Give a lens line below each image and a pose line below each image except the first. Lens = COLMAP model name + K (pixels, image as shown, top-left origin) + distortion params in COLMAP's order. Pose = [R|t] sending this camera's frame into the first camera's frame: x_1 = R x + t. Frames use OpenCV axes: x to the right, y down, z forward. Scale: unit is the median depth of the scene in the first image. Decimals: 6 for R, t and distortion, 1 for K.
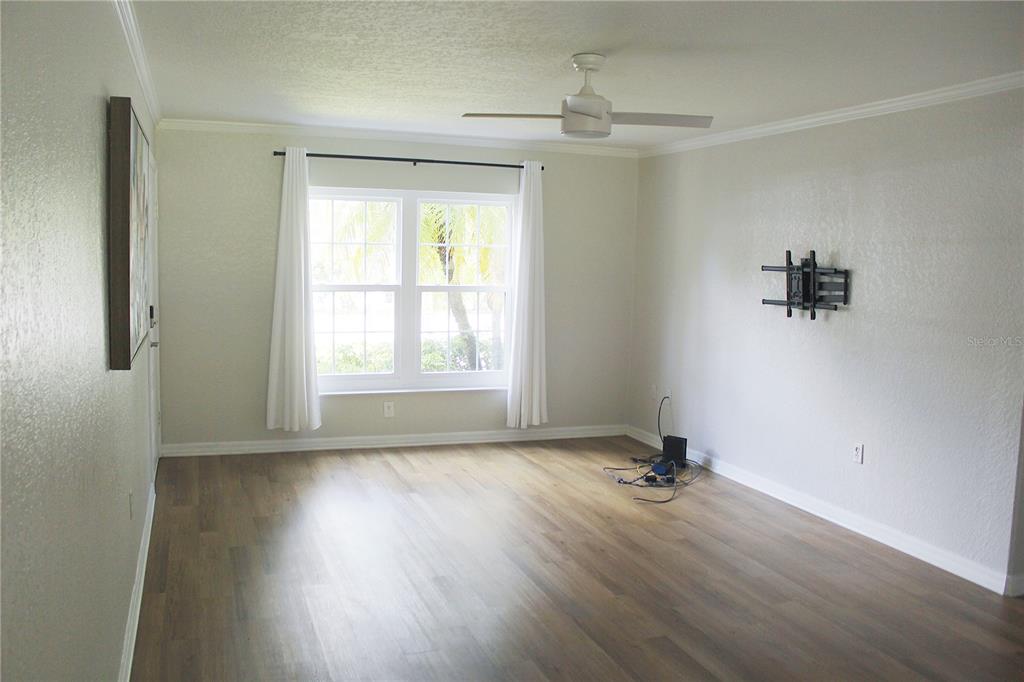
lens RADIAL K [[847.8, 0, 489.5], [0, 847.8, 344.2], [0, 0, 1]] dist [-0.156430, 0.125573]
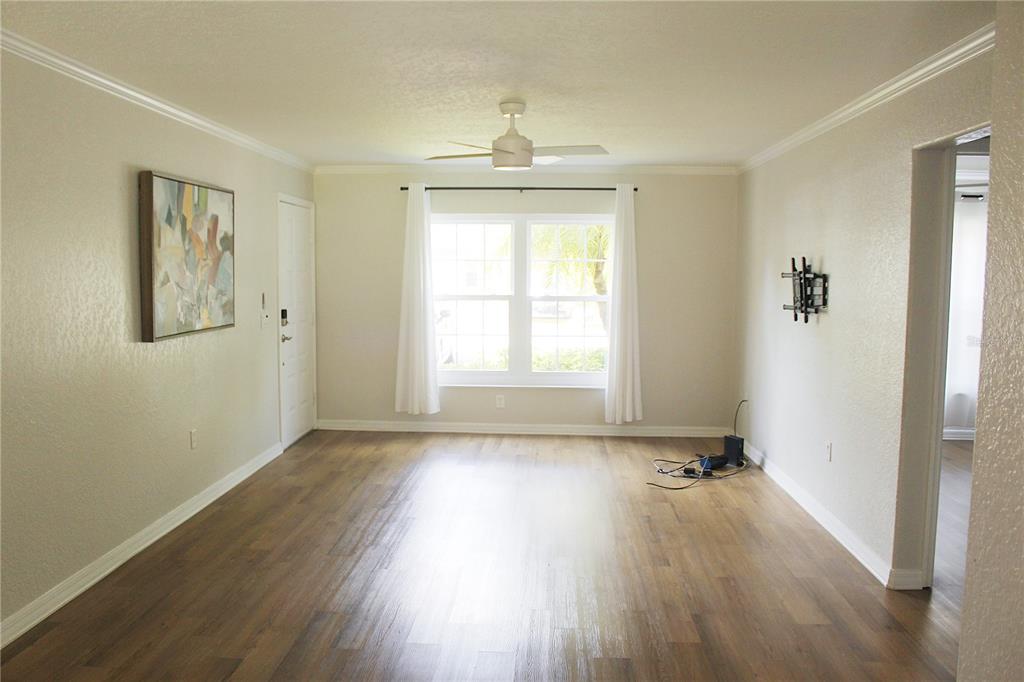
lens RADIAL K [[847.8, 0, 502.6], [0, 847.8, 345.8], [0, 0, 1]] dist [-0.156430, 0.125573]
pose [[0.925071, 0.016584, -0.379433, 0.350188], [-0.024885, 0.999546, -0.016985, 0.021437], [0.378979, 0.025155, 0.925063, -0.090989]]
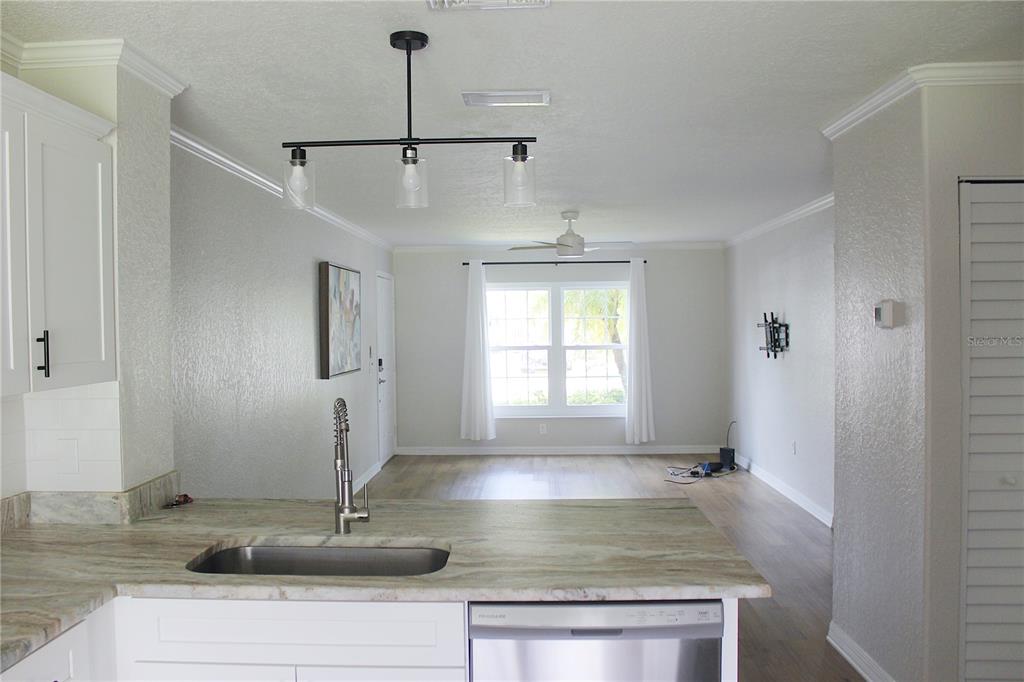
lens RADIAL K [[847.8, 0, 511.4], [0, 847.8, 343.8], [0, 0, 1]] dist [-0.156430, 0.125573]
pose [[0.933287, -0.026805, -0.358131, 0.390832], [-0.003939, 0.996387, -0.084843, 0.057810], [0.359111, 0.080594, 0.929809, -0.442249]]
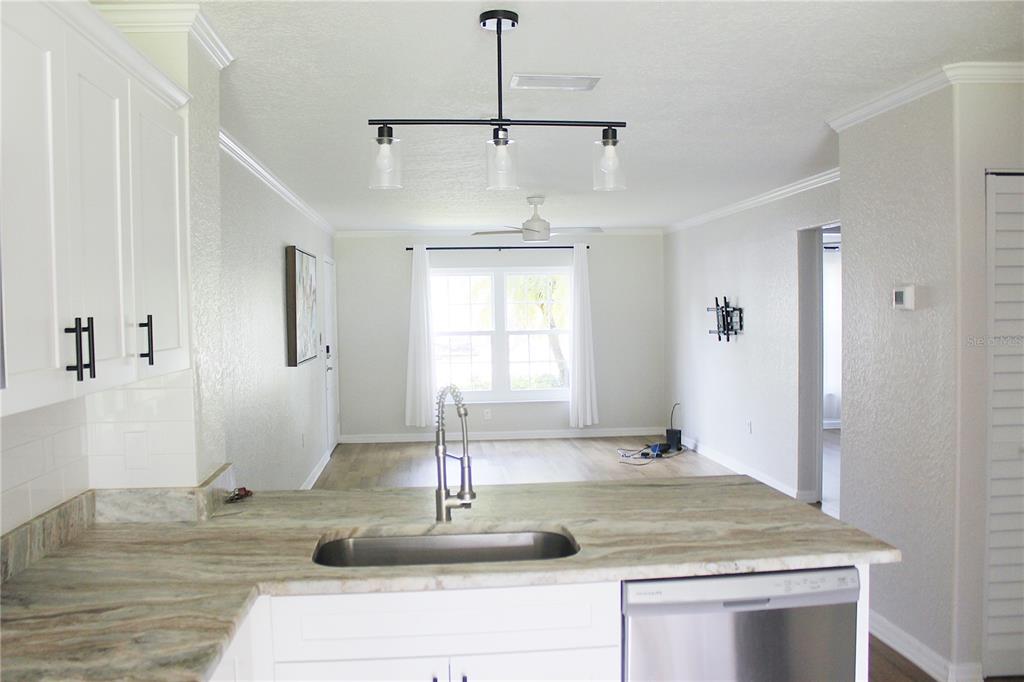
lens RADIAL K [[847.8, 0, 509.6], [0, 847.8, 342.6], [0, 0, 1]] dist [-0.156430, 0.125573]
pose [[0.970806, -0.030276, -0.237948, 0.296202], [0.014098, 0.997489, -0.069402, 0.059044], [0.239452, 0.064022, 0.968795, -0.472210]]
